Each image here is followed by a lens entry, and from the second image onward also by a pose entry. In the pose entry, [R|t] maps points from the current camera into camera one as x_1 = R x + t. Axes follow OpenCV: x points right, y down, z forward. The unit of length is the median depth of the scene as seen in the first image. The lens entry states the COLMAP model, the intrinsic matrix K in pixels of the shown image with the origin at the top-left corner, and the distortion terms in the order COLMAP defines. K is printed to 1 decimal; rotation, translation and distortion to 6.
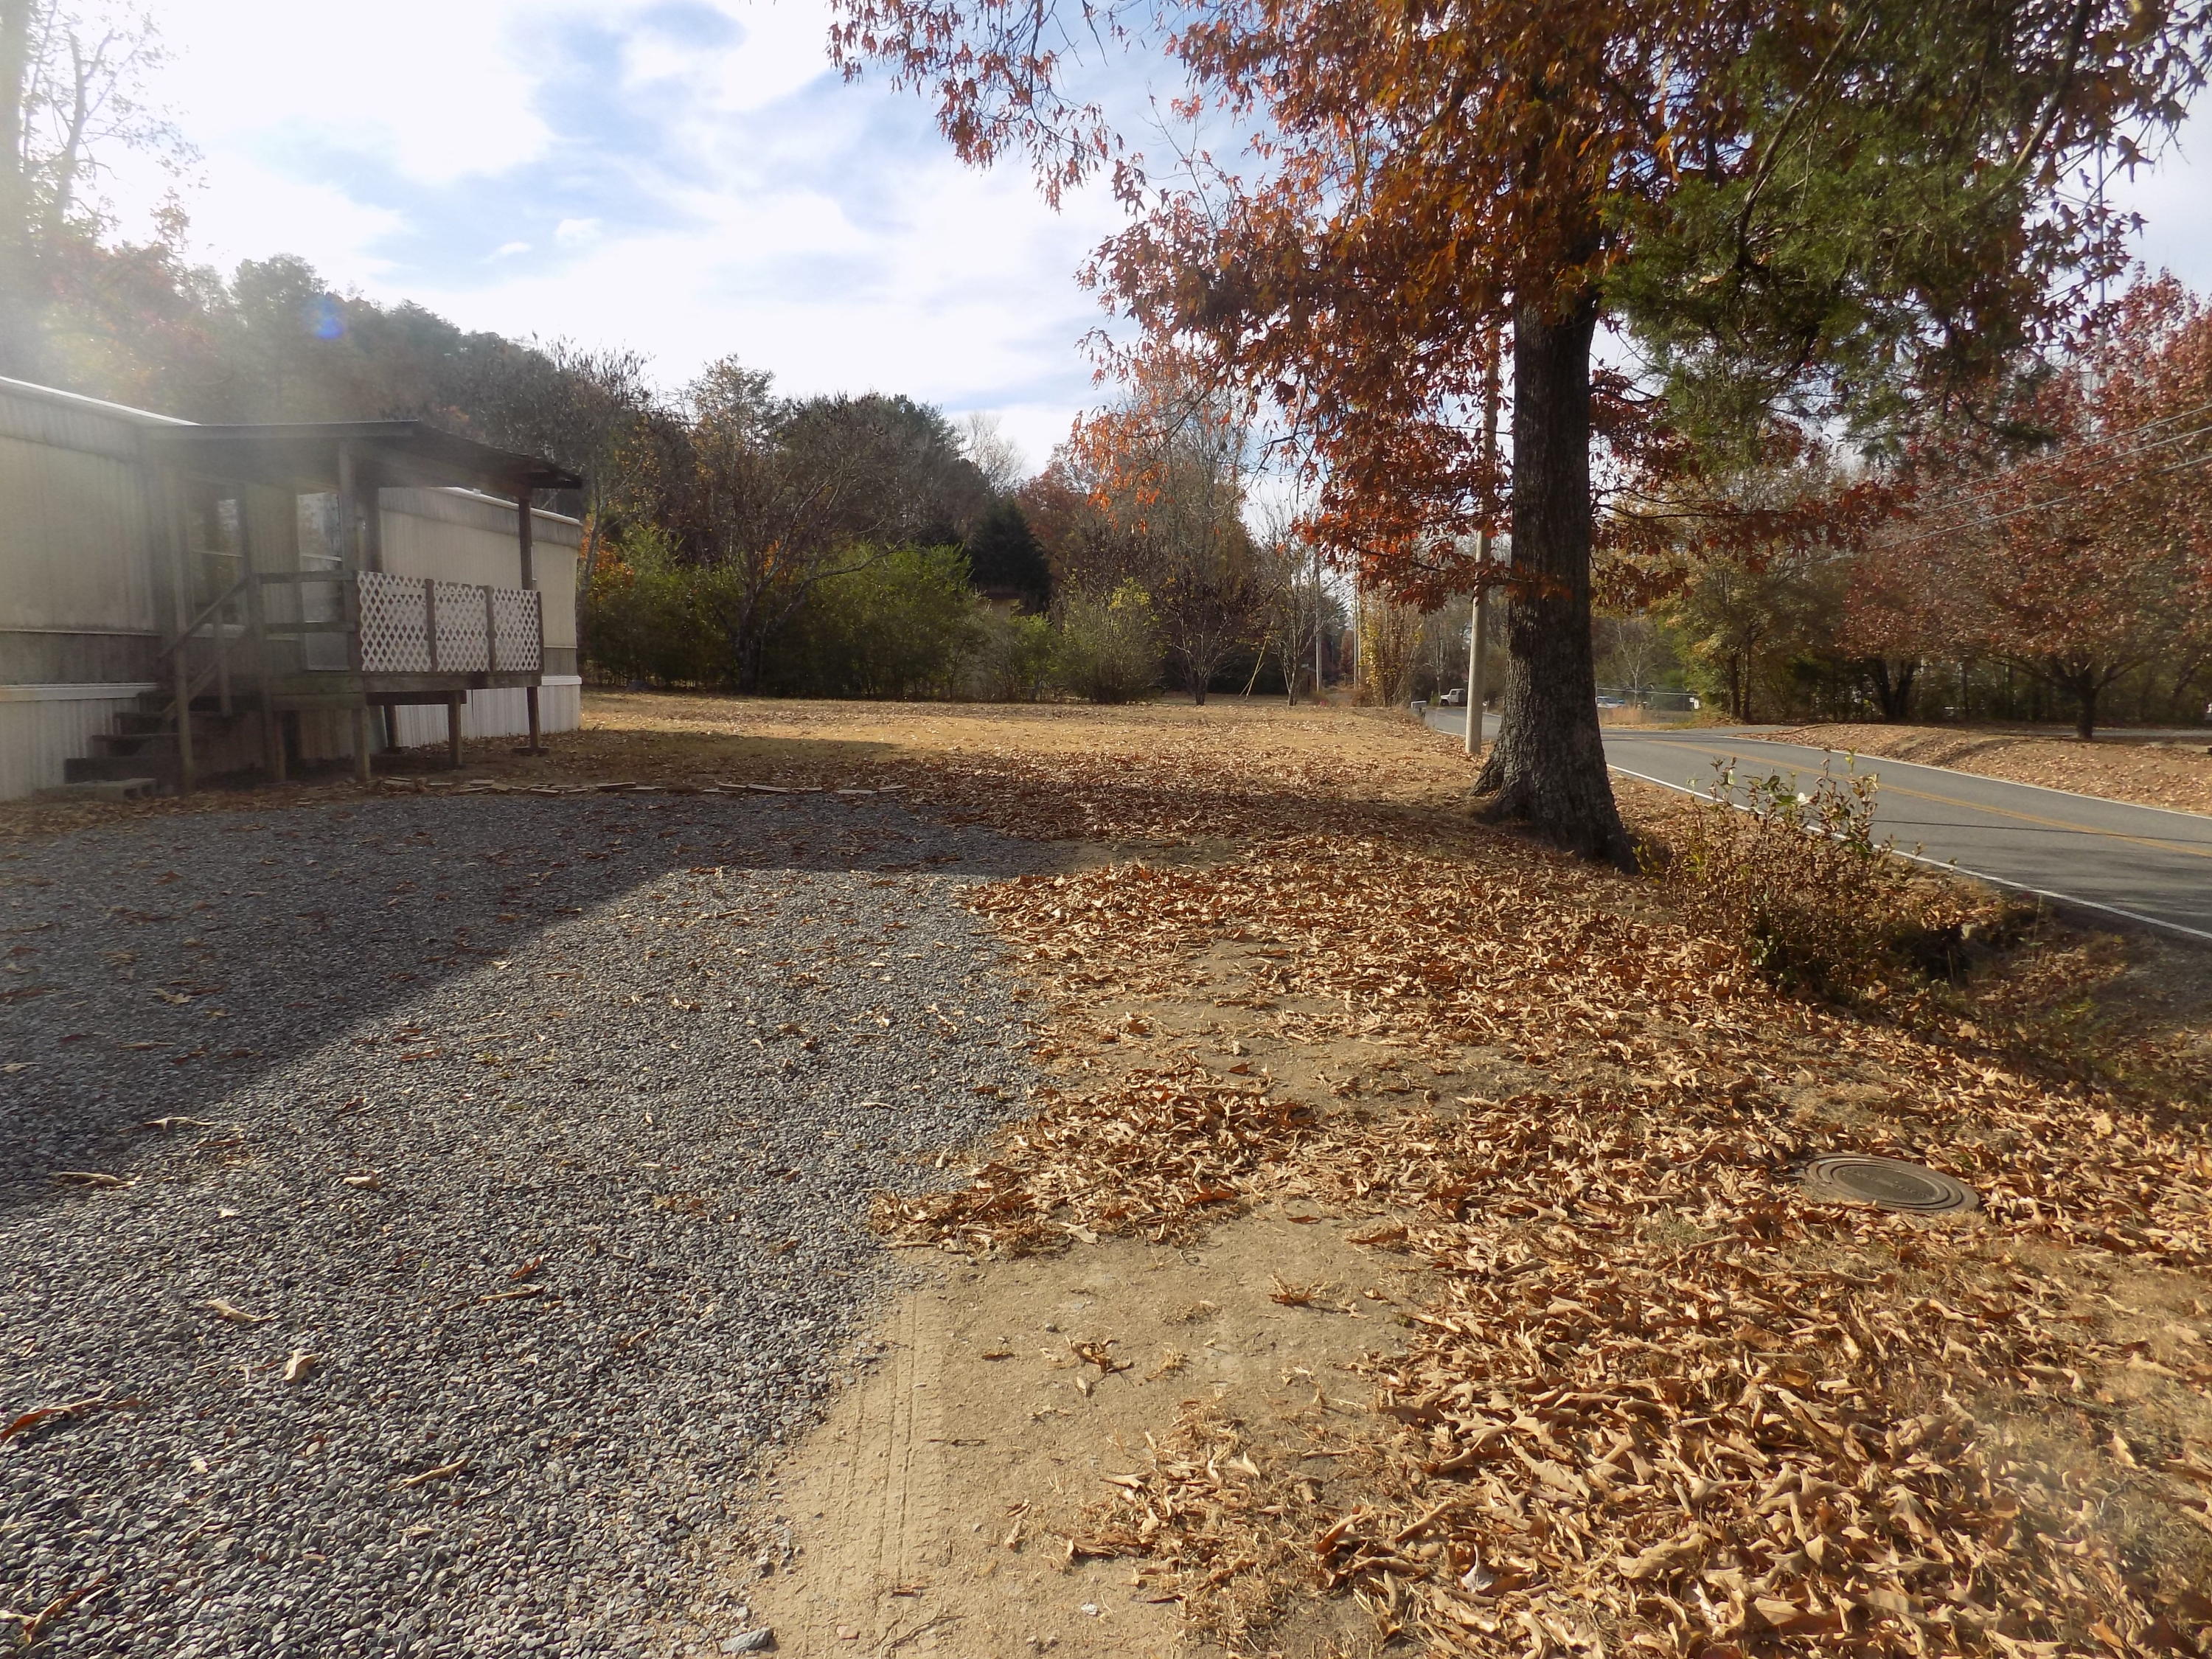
lens RADIAL K [[1526.7, 0, 1095.2], [0, 1526.7, 820.7], [0, 0, 1]] dist [-0.078959, 0.055263]
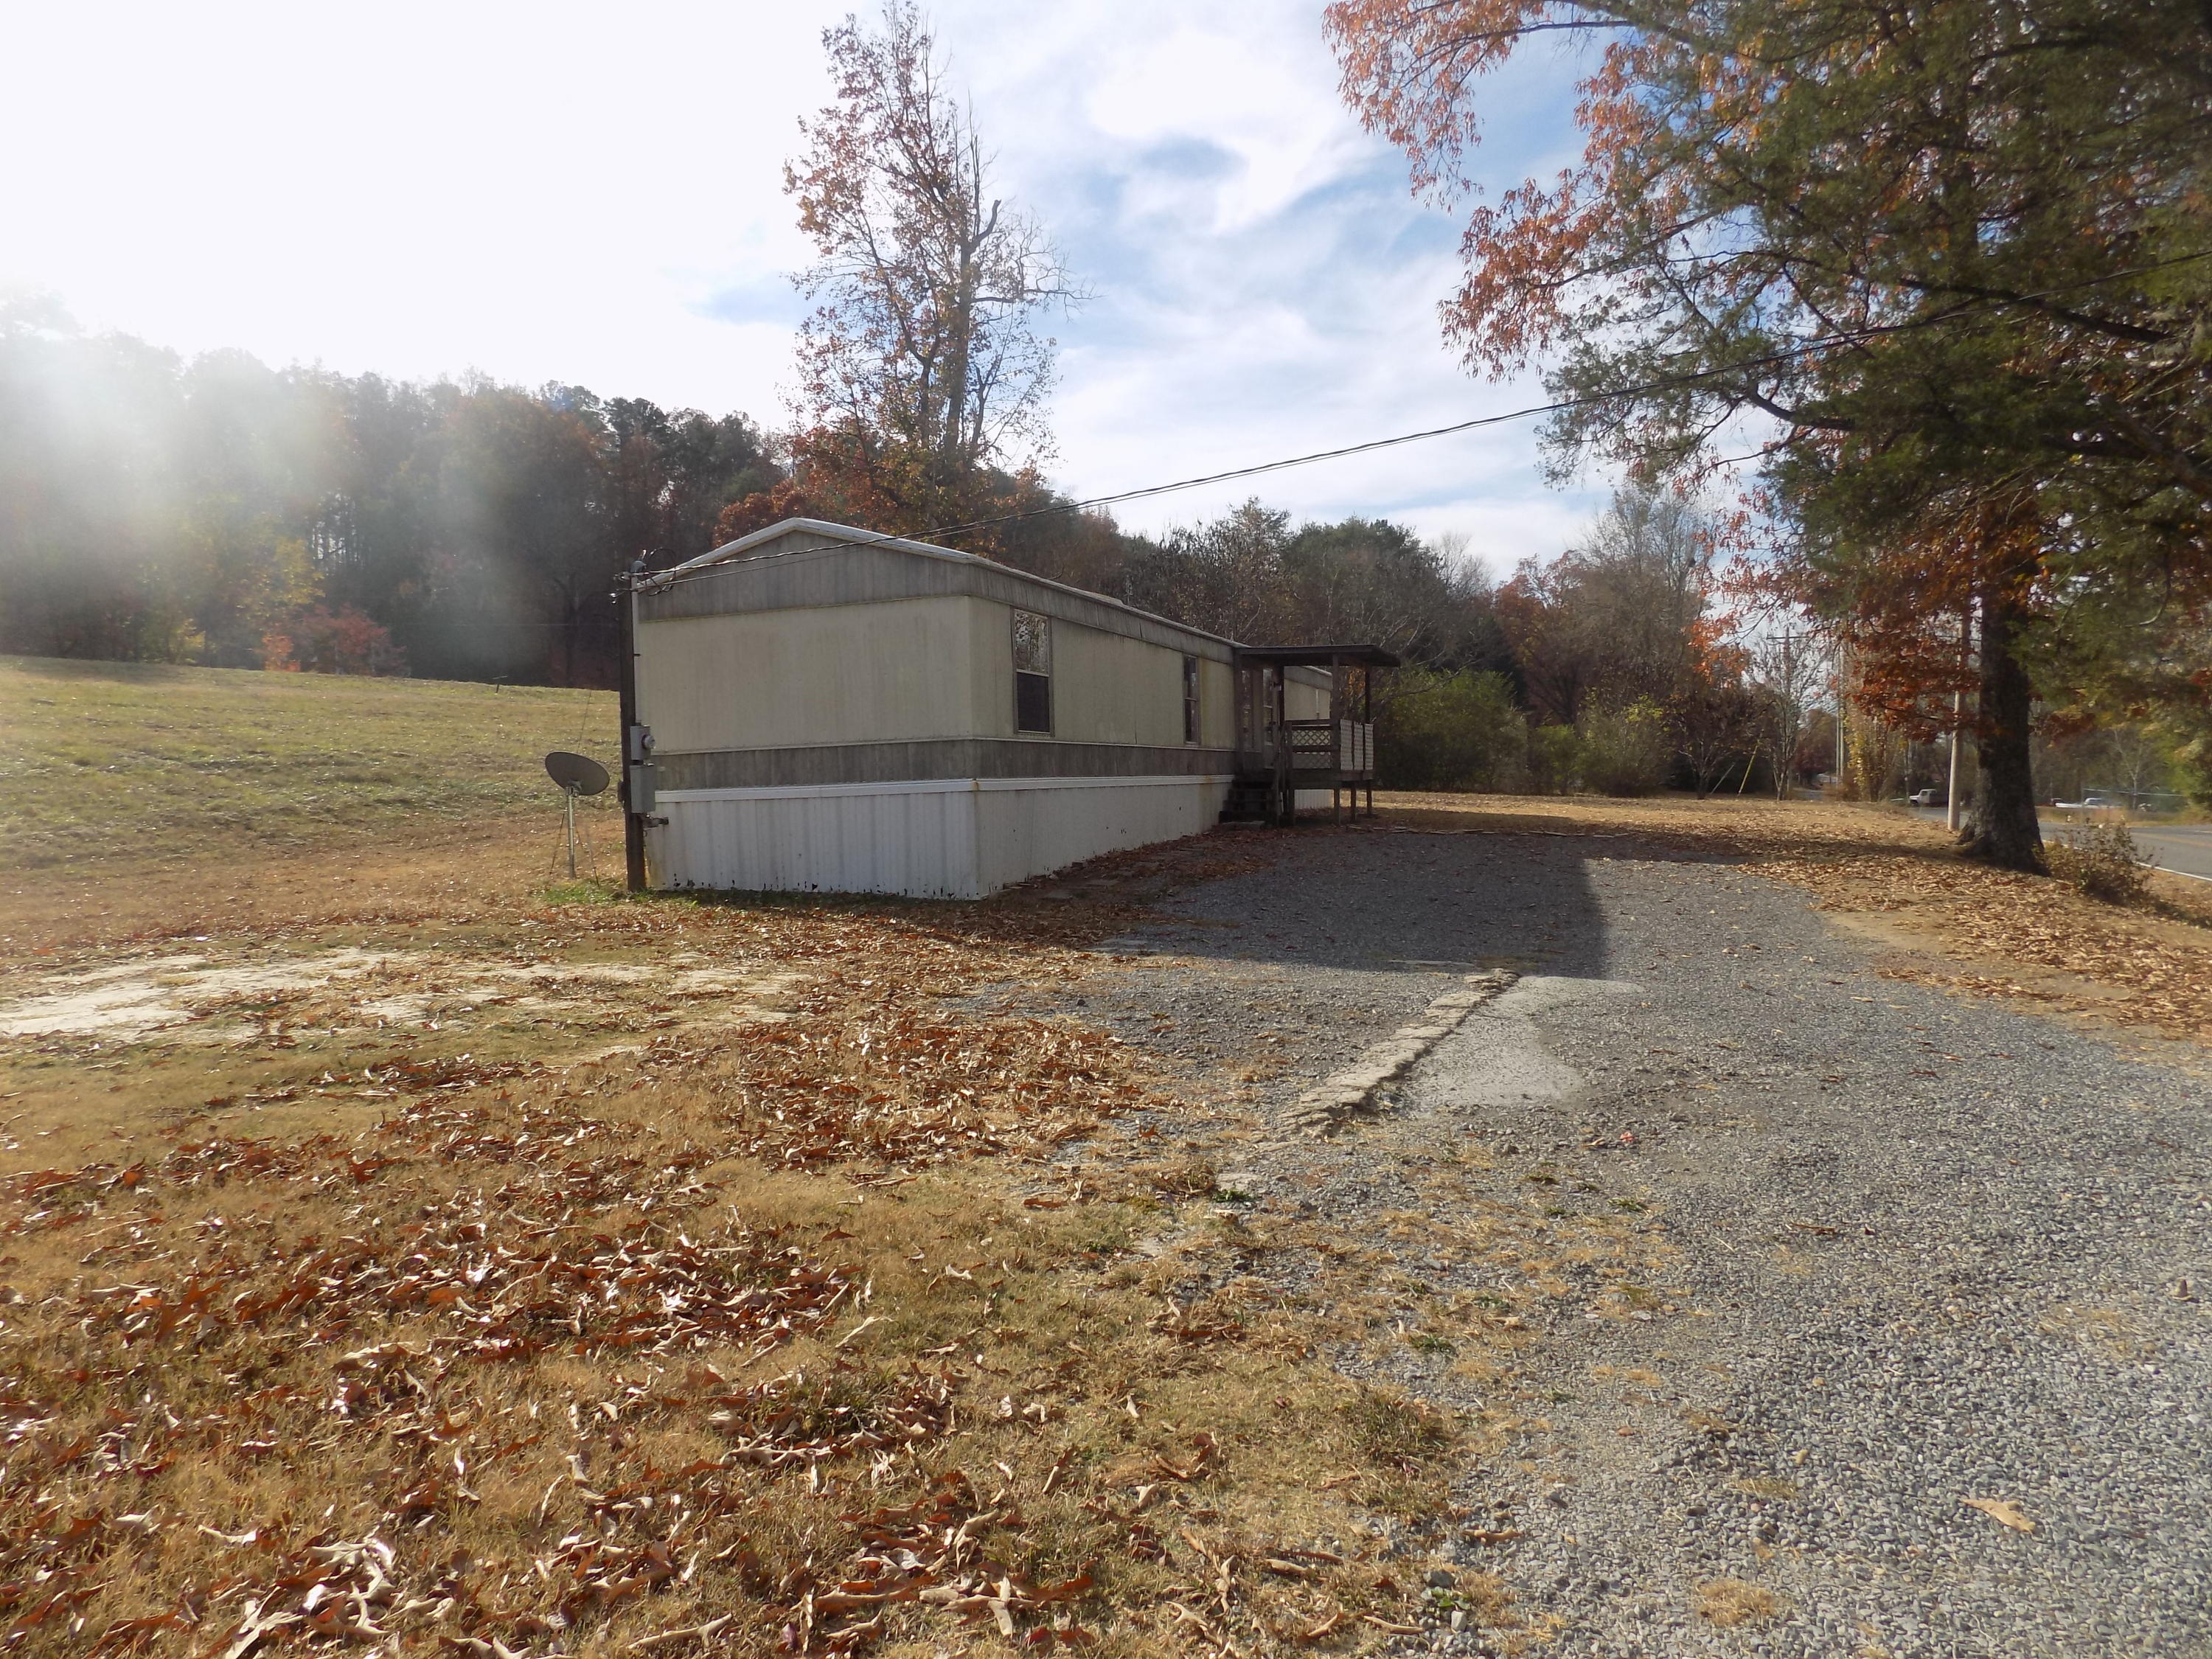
lens RADIAL K [[1526.7, 0, 1120.5], [0, 1526.7, 829.1], [0, 0, 1]] dist [-0.078959, 0.055263]
pose [[0.966683, 0.014775, -0.255548, -0.082184], [-0.029751, 0.998052, -0.054836, 0.029886], [0.254240, 0.060612, 0.965240, -0.311062]]
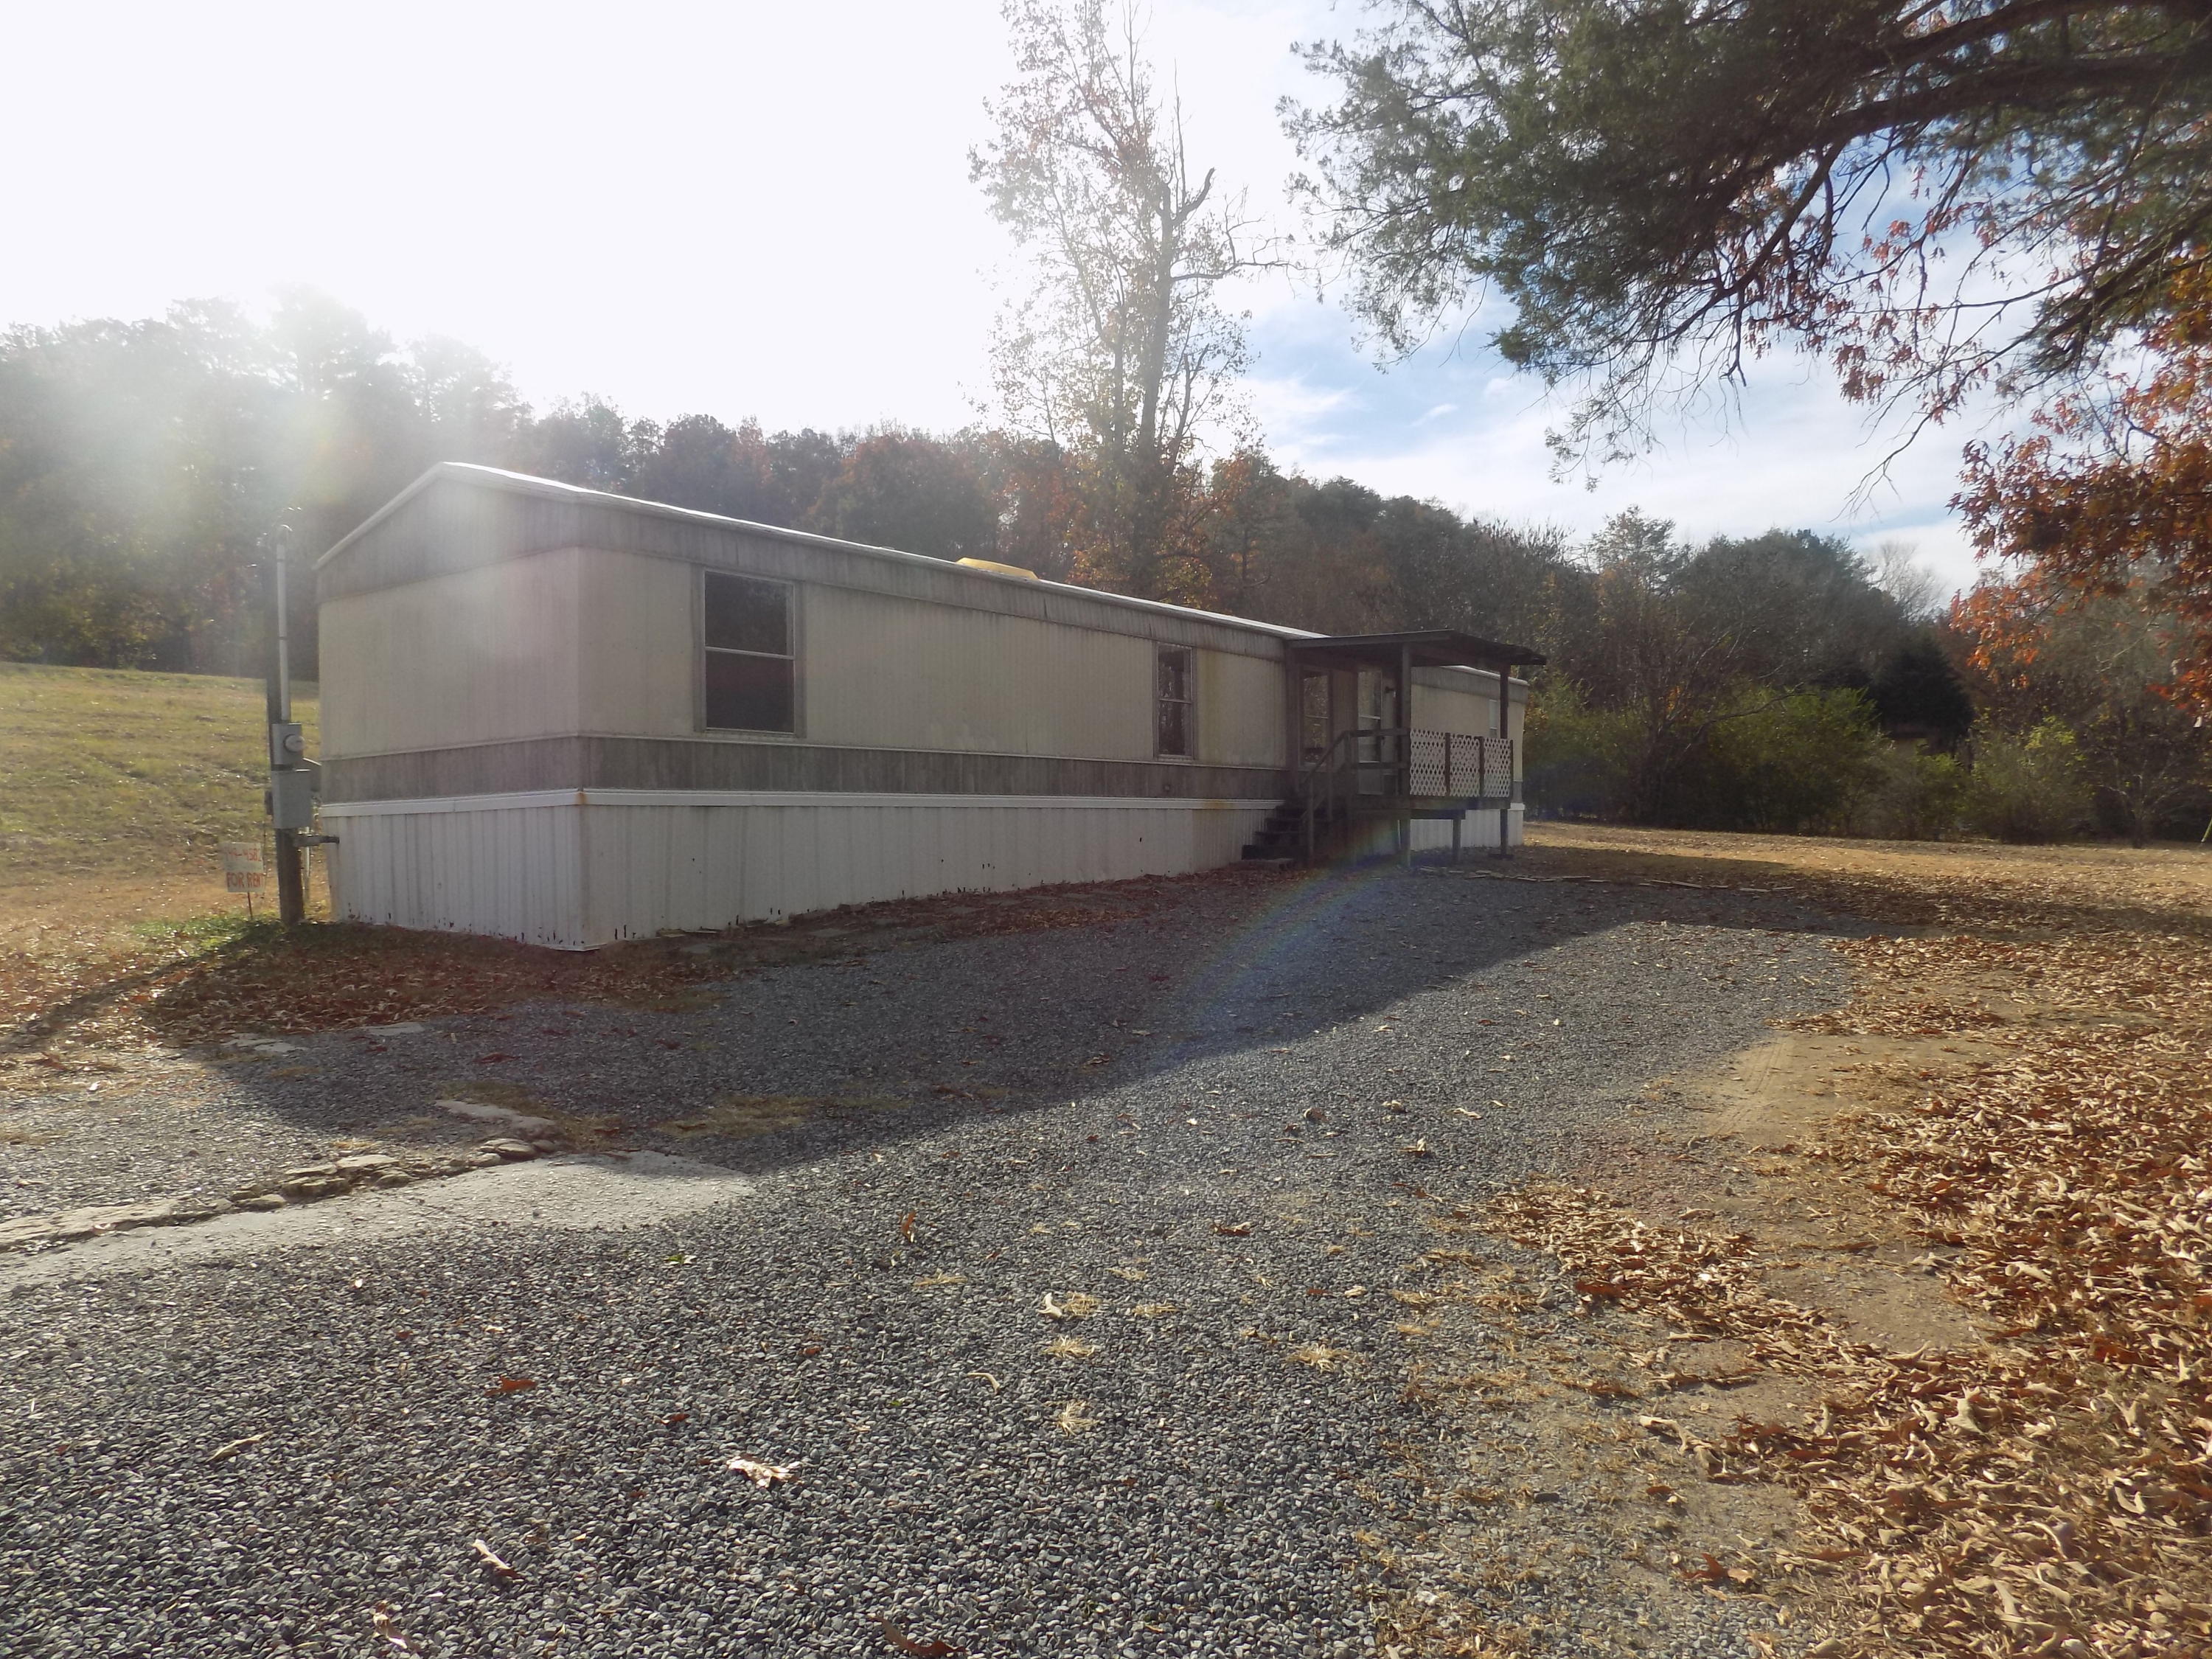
lens RADIAL K [[1526.7, 0, 1121.1], [0, 1526.7, 827.5], [0, 0, 1]] dist [-0.078959, 0.055263]
pose [[0.853235, 0.022072, -0.521059, 0.019299], [-0.065857, 0.995666, -0.065665, 0.016593], [0.517351, 0.090343, 0.850991, -0.141080]]
